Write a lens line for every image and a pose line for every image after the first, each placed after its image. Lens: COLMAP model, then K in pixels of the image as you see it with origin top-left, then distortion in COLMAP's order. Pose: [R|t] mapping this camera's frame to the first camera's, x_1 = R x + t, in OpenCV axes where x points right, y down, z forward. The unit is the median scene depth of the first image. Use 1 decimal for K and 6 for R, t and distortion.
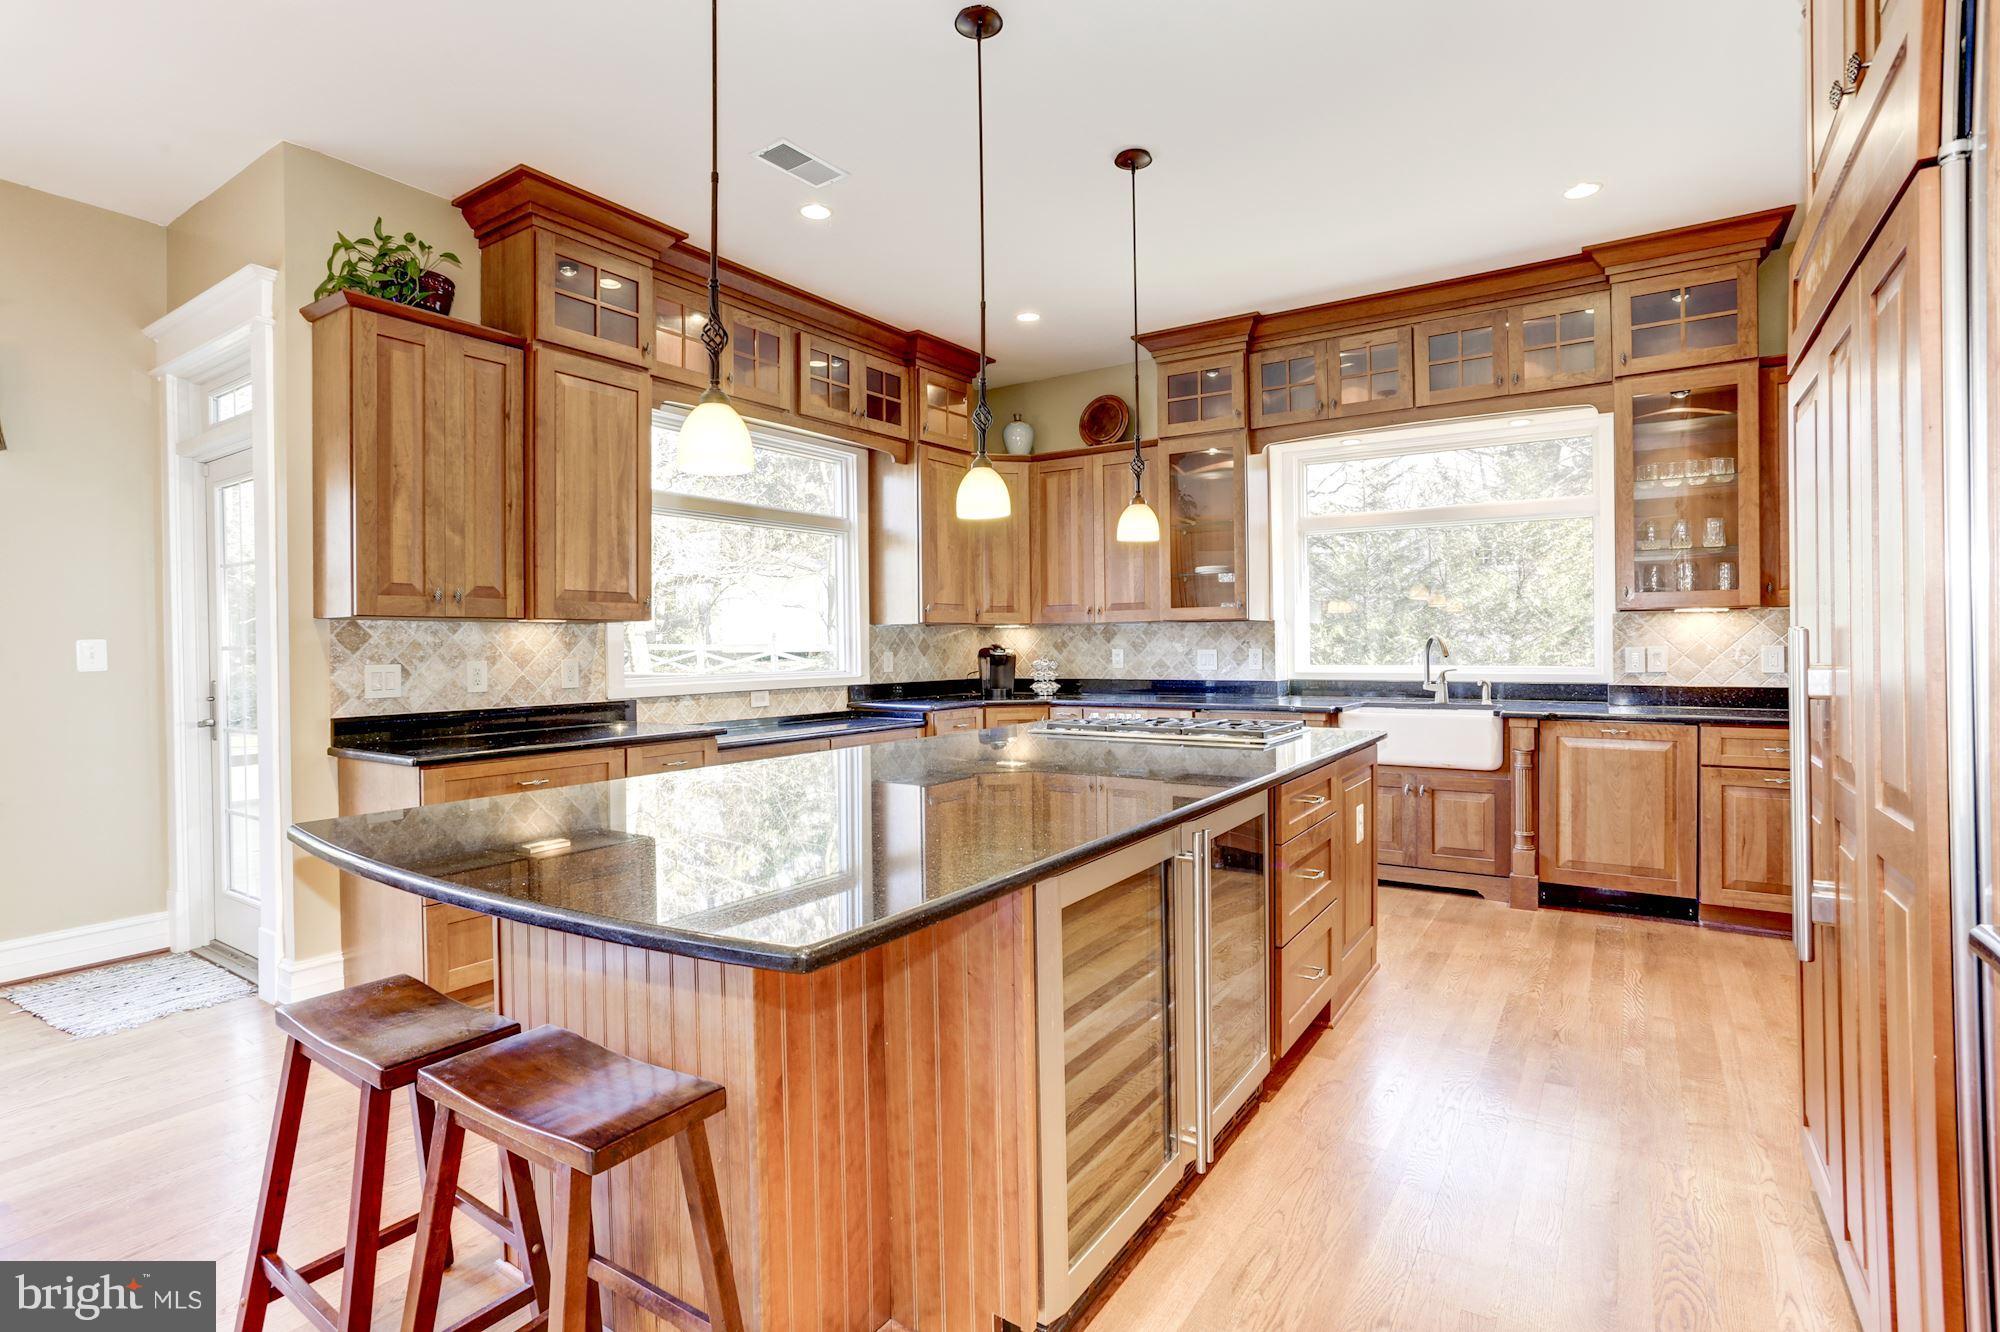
lens RADIAL K [[960.9, 0, 999.4], [0, 960.9, 647.3], [0, 0, 1]] dist [-0.031781, 0.015453]
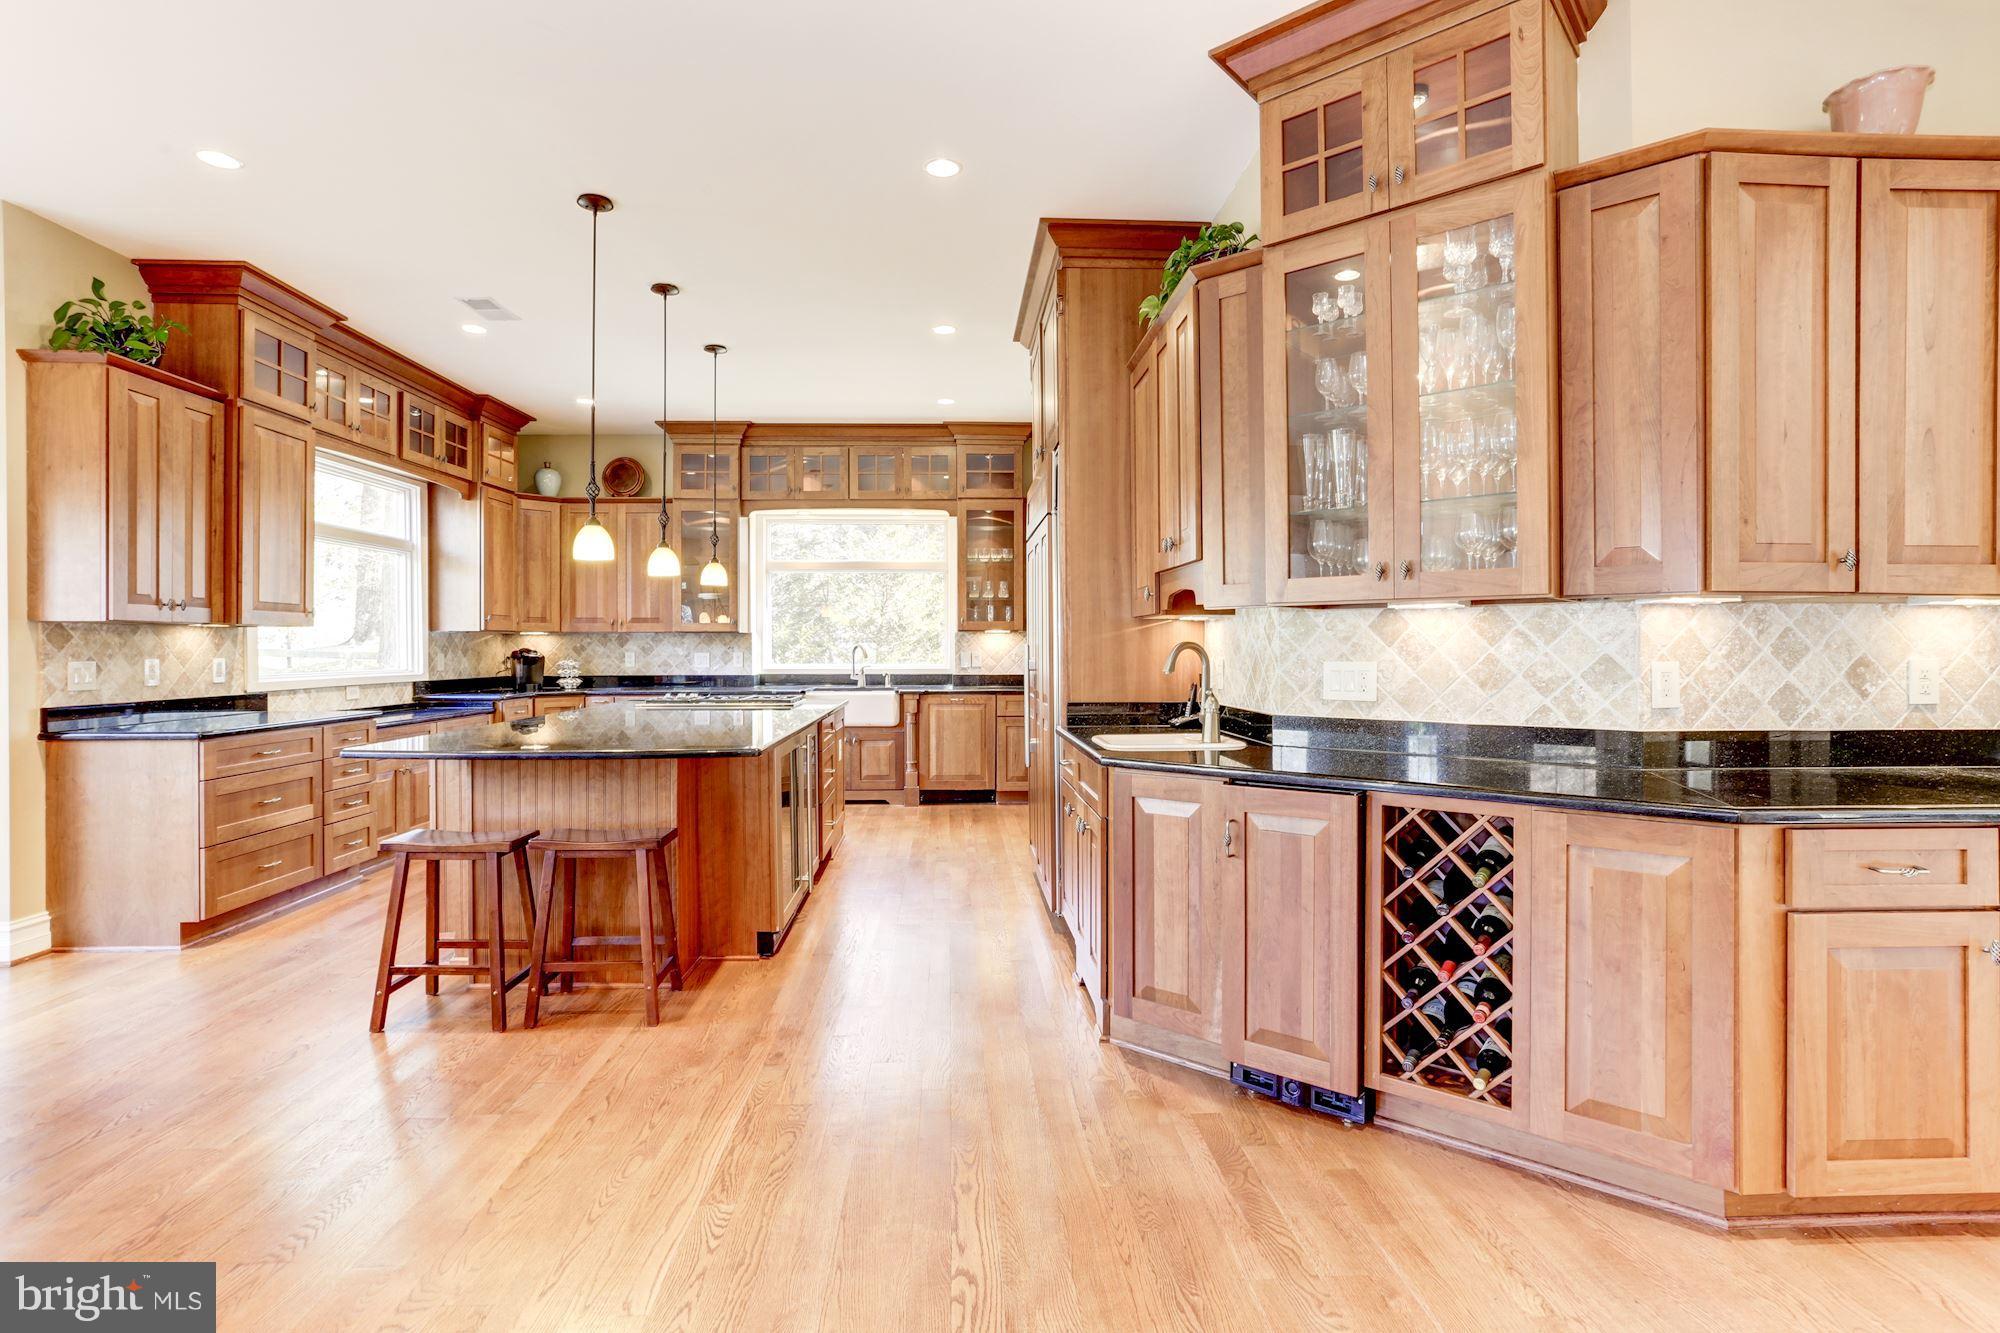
lens RADIAL K [[960.9, 0, 980.2], [0, 960.9, 653.9], [0, 0, 1]] dist [-0.031781, 0.015453]
pose [[0.812341, 0.004128, 0.583168, -0.373853], [-0.004812, 0.999988, -0.000376, 0.003603], [-0.583163, -0.002500, 0.812351, -0.494188]]
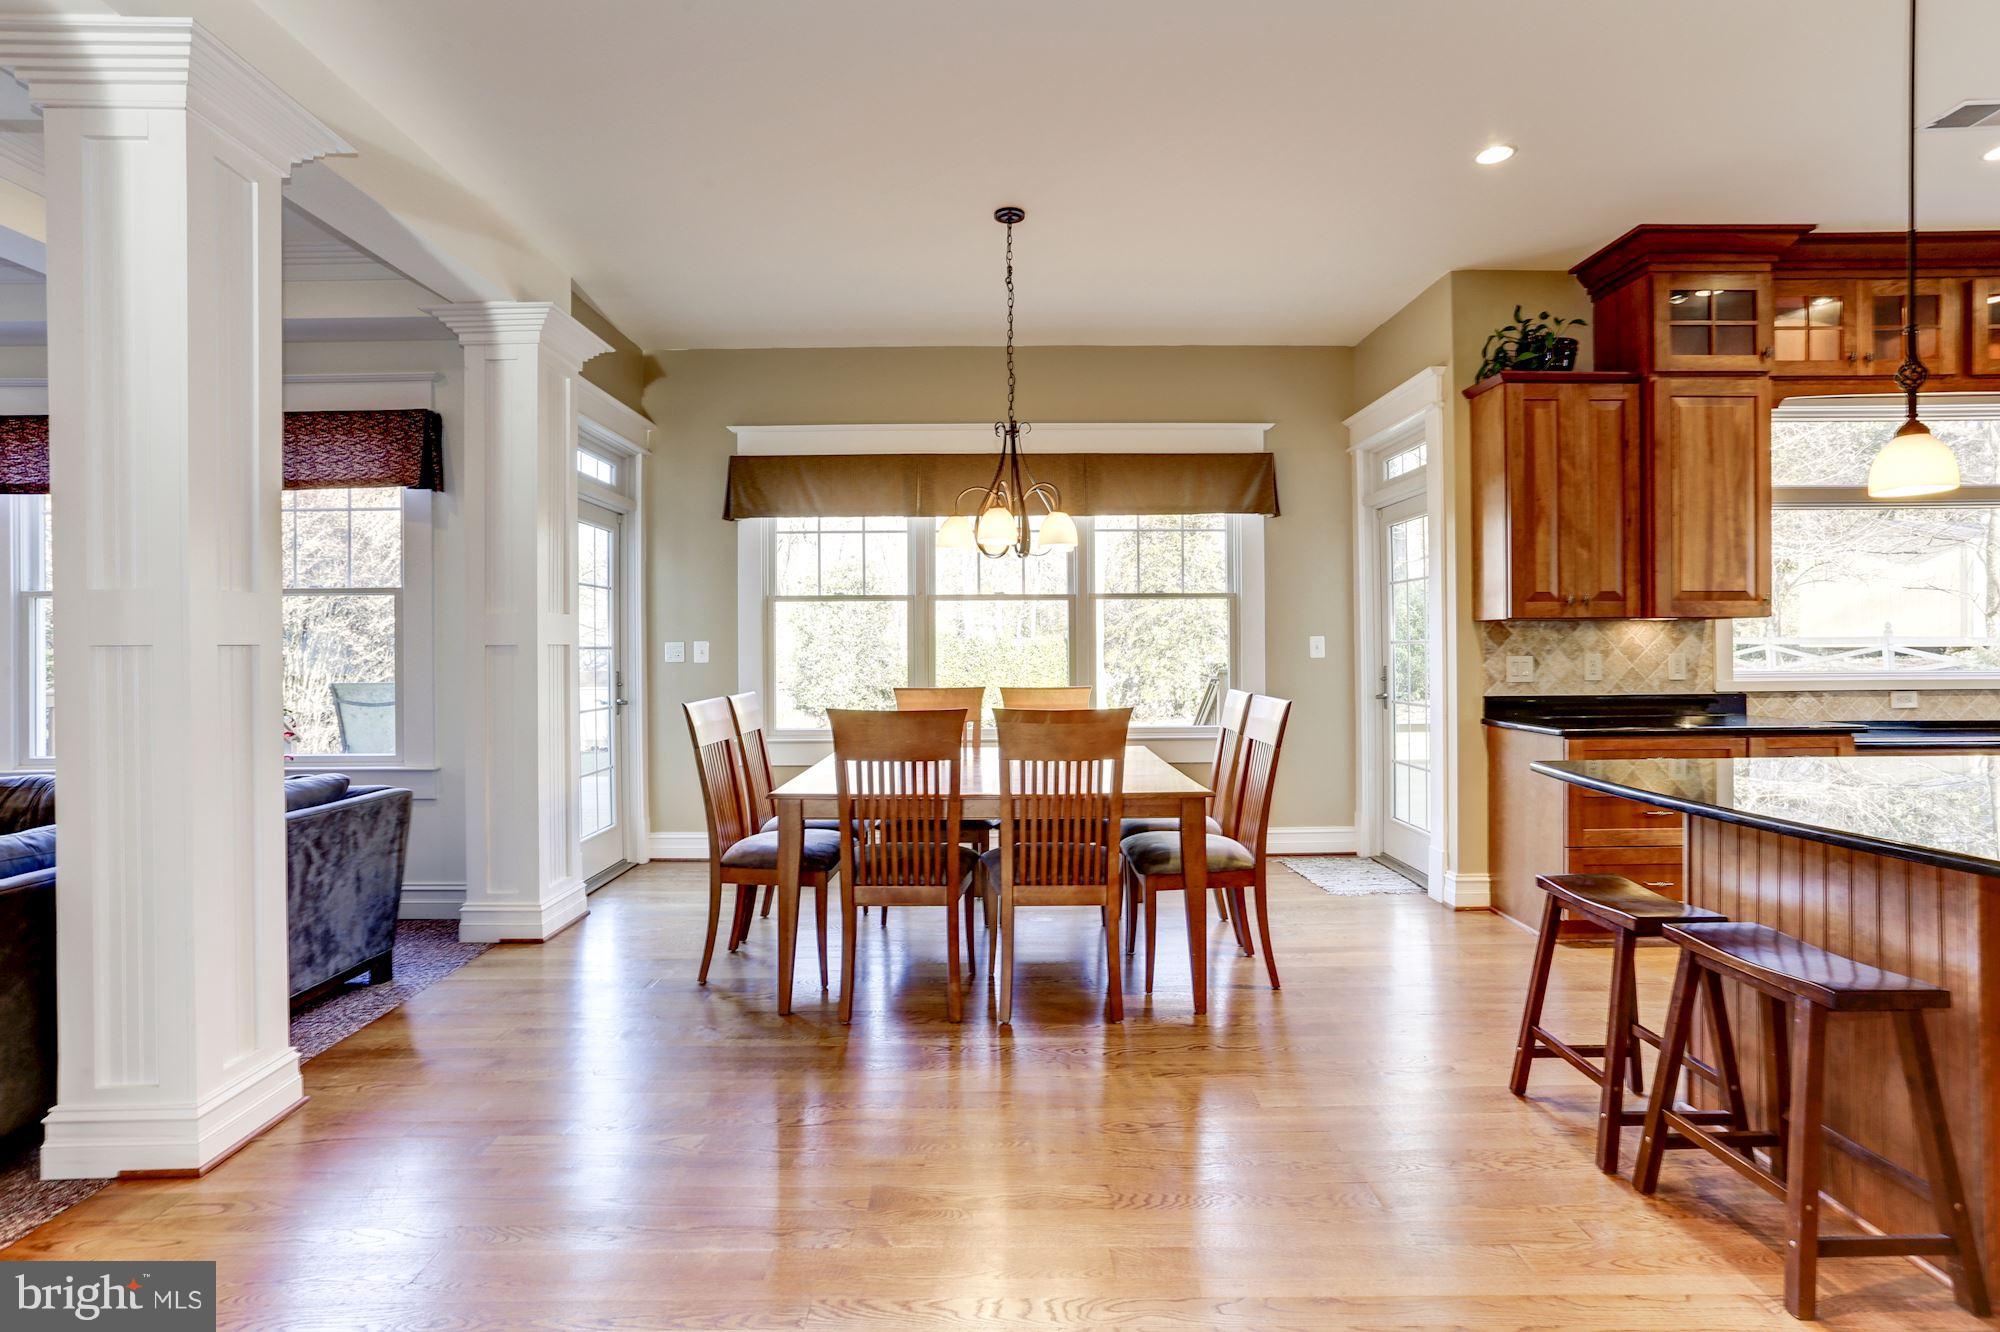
lens RADIAL K [[960.9, 0, 990.7], [0, 960.9, 647.8], [0, 0, 1]] dist [-0.031781, 0.015453]
pose [[0.554667, 0.006182, -0.832050, 0.016687], [0.000528, 0.999970, 0.007782, -0.002608], [0.832072, -0.004756, 0.554647, -0.255968]]
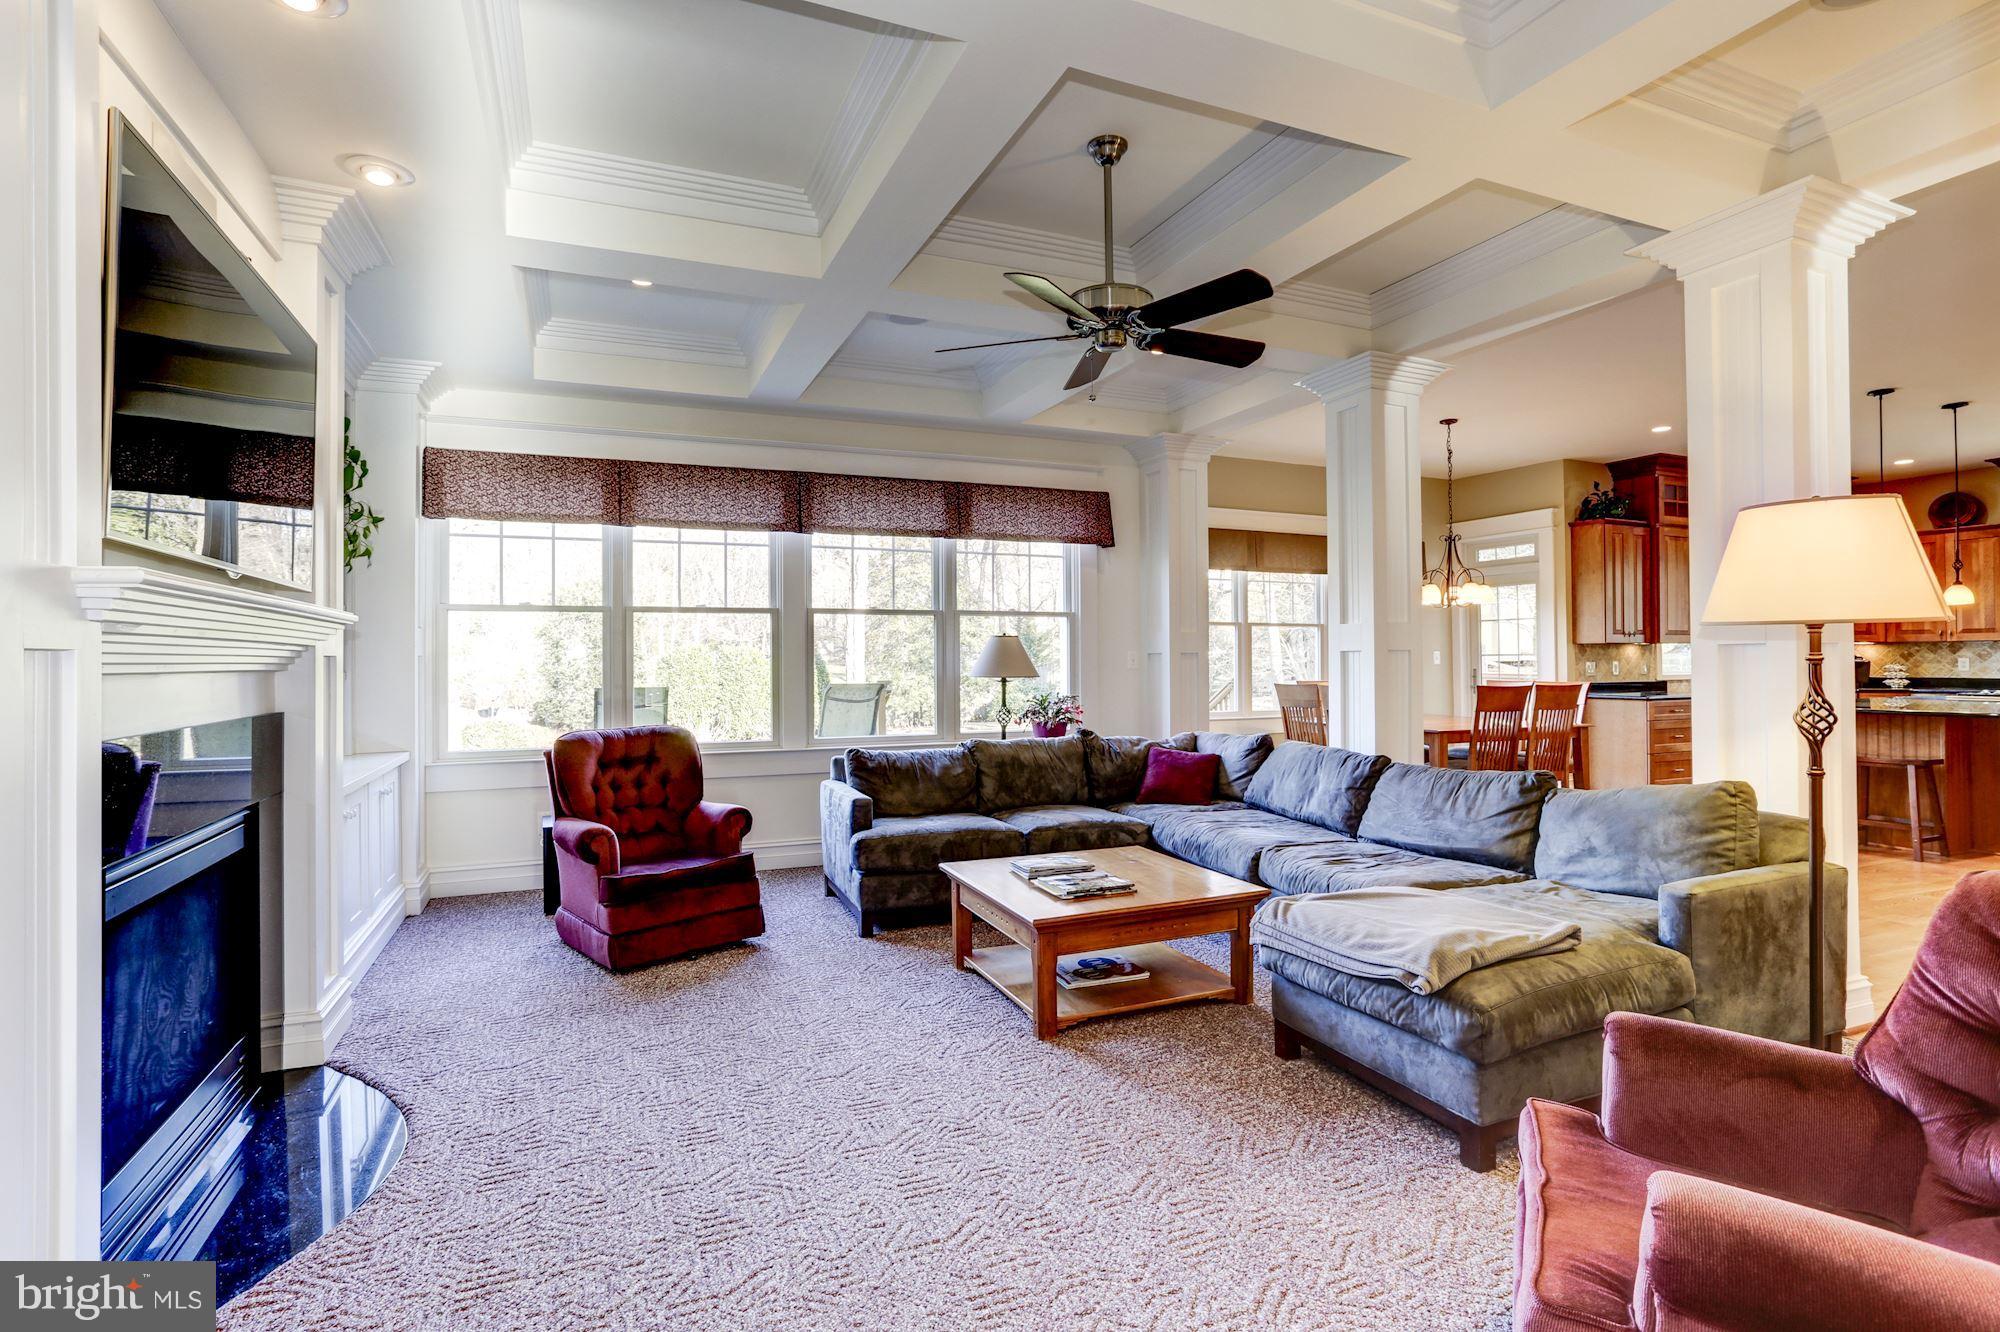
lens RADIAL K [[960.9, 0, 983.9], [0, 960.9, 650.8], [0, 0, 1]] dist [-0.031781, 0.015453]
pose [[0.835482, 0.000563, -0.549517, -0.523831], [-0.004462, 0.999973, -0.005759, 0.008624], [0.549499, 0.007263, 0.835463, -1.641941]]
